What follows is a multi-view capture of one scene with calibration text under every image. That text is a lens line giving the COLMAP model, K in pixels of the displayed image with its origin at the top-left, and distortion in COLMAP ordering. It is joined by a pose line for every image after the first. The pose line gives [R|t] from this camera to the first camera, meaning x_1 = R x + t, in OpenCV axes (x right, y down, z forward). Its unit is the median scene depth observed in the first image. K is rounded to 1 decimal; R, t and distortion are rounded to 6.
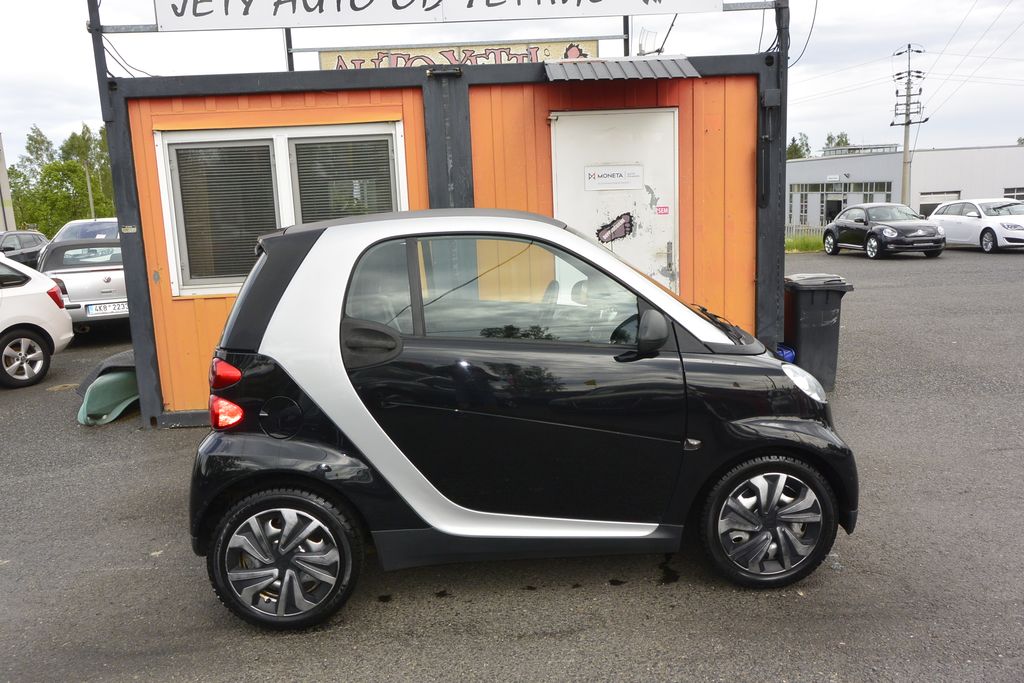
lens RADIAL K [[786.2, 0, 534.1], [0, 786.2, 380.4], [0, 0, 1]] dist [-0.009423, 0.014783]
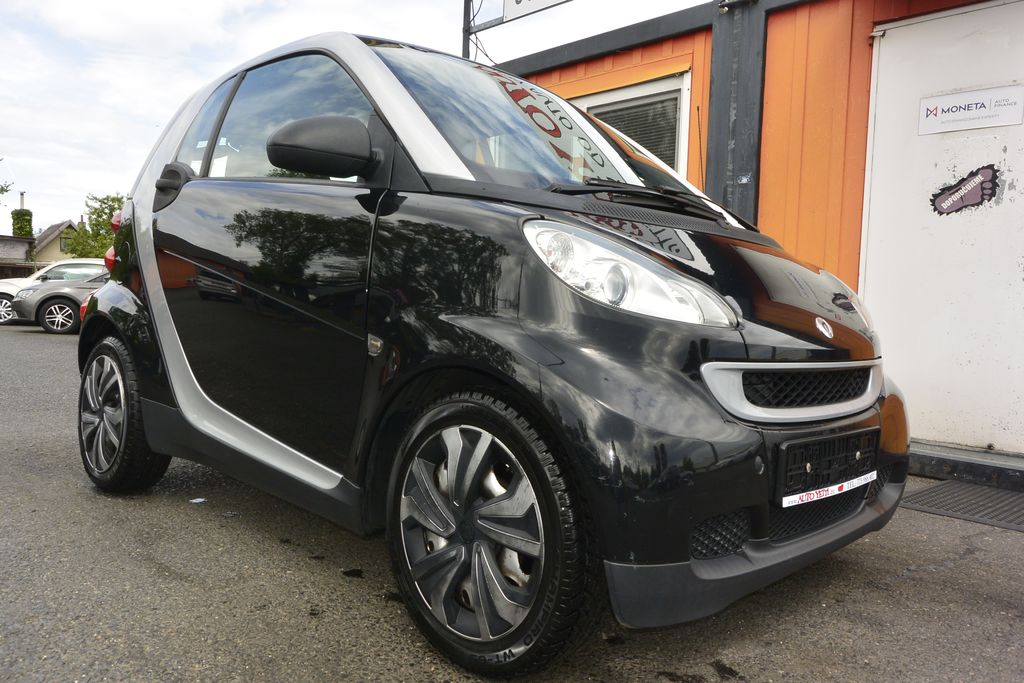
lens RADIAL K [[786.2, 0, 524.7], [0, 786.2, 378.5], [0, 0, 1]] dist [-0.009423, 0.014783]
pose [[0.652662, 0.127212, -0.746893, 0.382335], [-0.223252, 0.974325, -0.029137, 0.052309], [0.724010, 0.185761, 0.664305, 0.376165]]
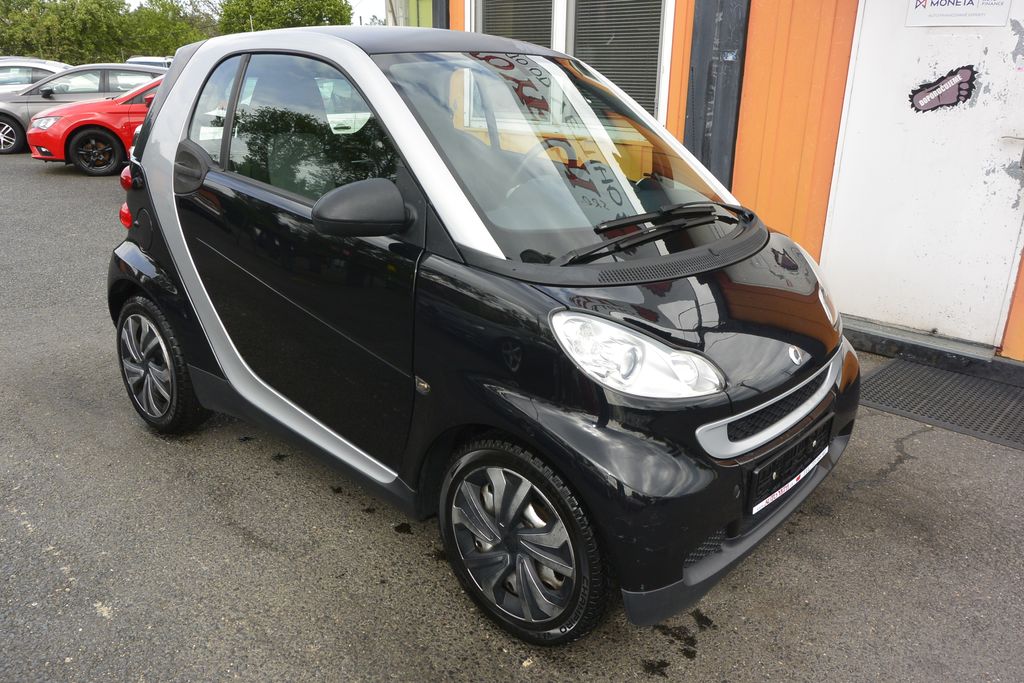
lens RADIAL K [[786.2, 0, 528.8], [0, 786.2, 387.1], [0, 0, 1]] dist [-0.009423, 0.014783]
pose [[0.692796, 0.317586, -0.647436, 0.383714], [-0.200799, 0.947252, 0.249787, -0.058213], [0.692614, -0.043047, 0.720023, 0.306083]]
